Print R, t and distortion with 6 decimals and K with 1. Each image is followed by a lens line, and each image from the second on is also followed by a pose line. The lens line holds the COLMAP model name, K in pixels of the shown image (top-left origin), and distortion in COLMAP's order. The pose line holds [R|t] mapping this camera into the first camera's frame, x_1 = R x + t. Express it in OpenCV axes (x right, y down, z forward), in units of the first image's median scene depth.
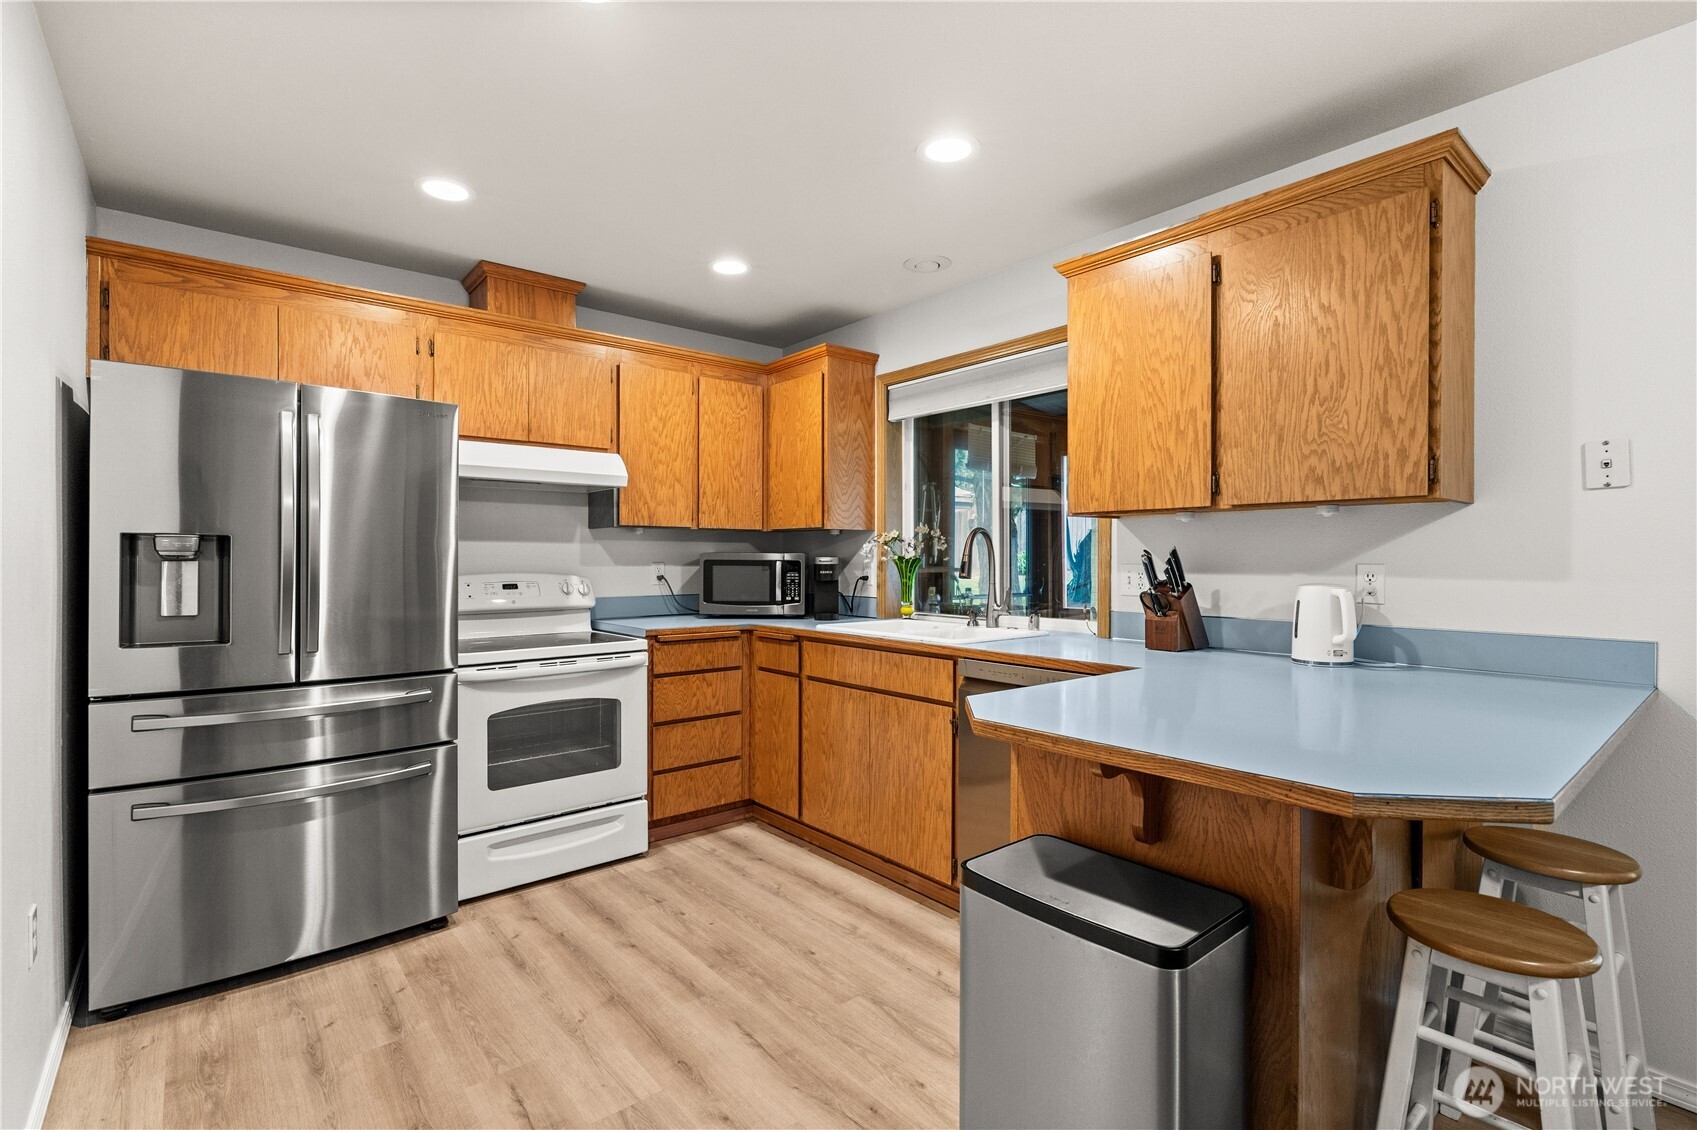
lens RADIAL K [[778.9, 0, 845.7], [0, 778.9, 560.0], [0, 0, 1]] dist [-0.001010, 0.001148]
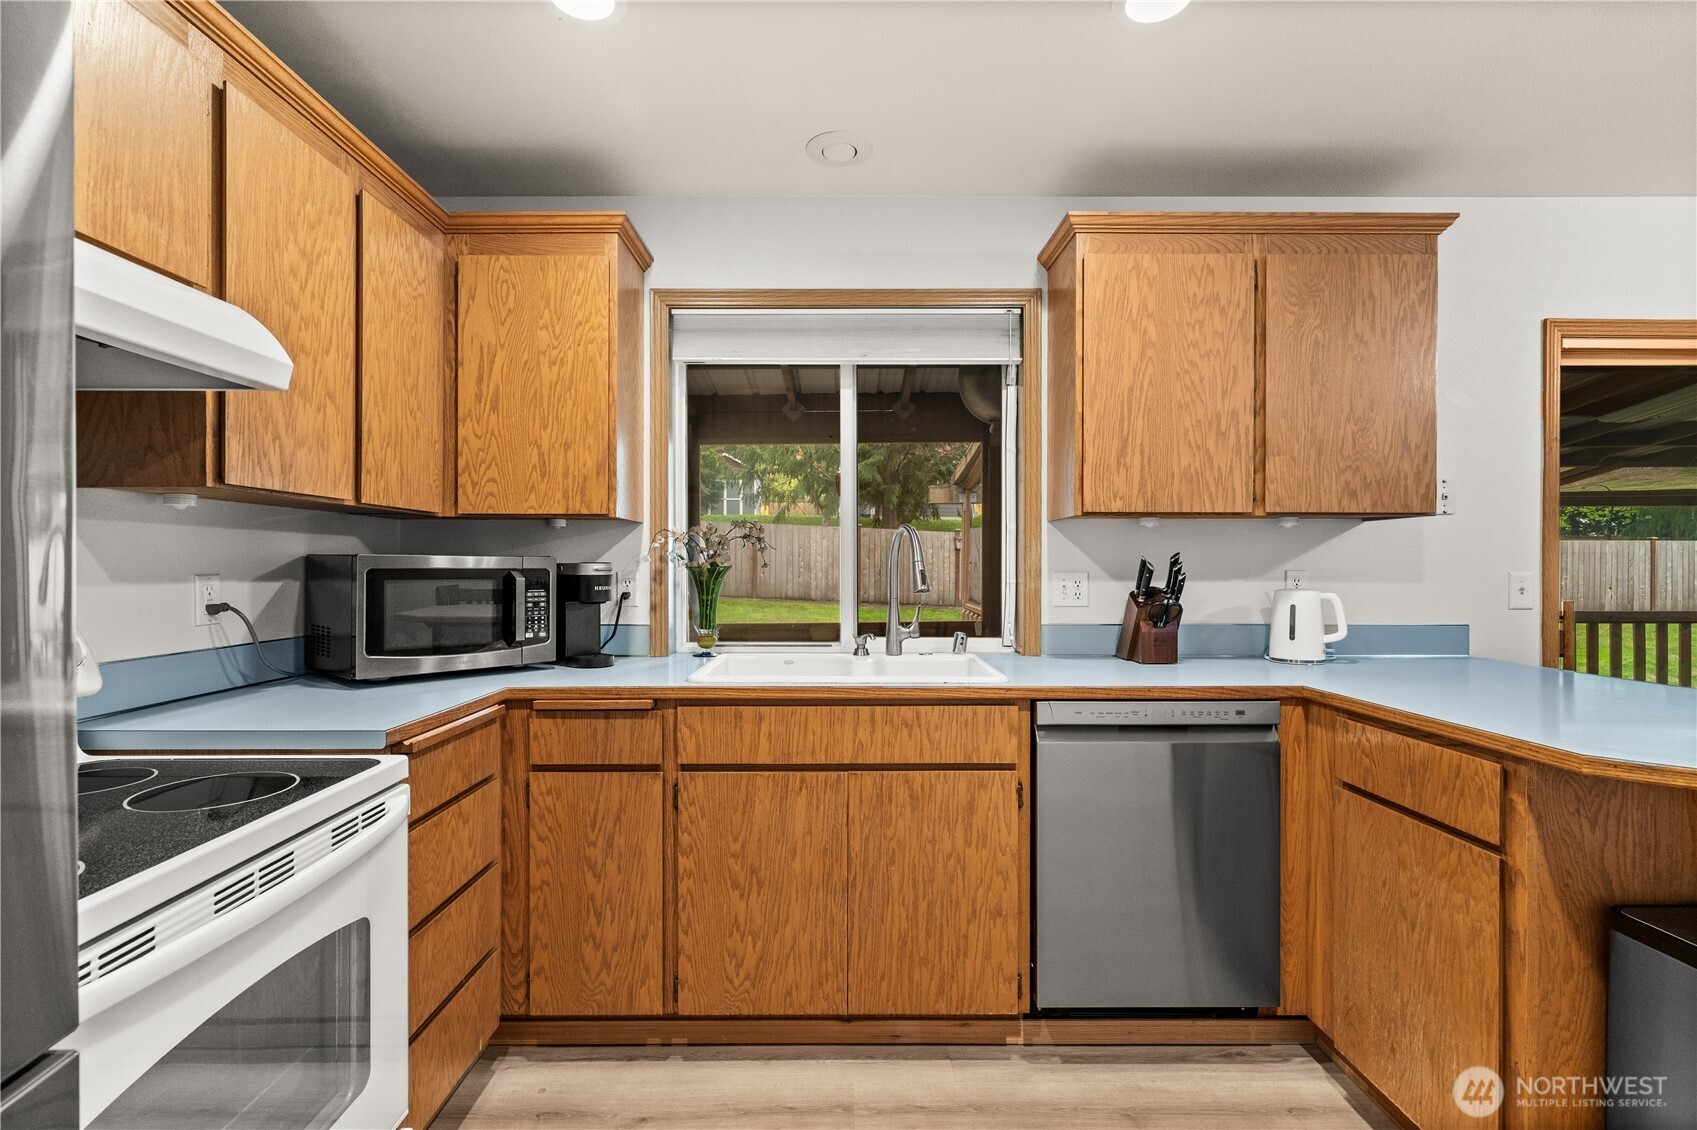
lens RADIAL K [[778.9, 0, 845.7], [0, 778.9, 566.0], [0, 0, 1]] dist [-0.001010, 0.001148]
pose [[0.639310, -0.000926, 0.768948, -0.555257], [0.001297, 0.999999, 0.000126, -0.002289], [-0.768948, 0.000917, 0.639311, 0.692247]]
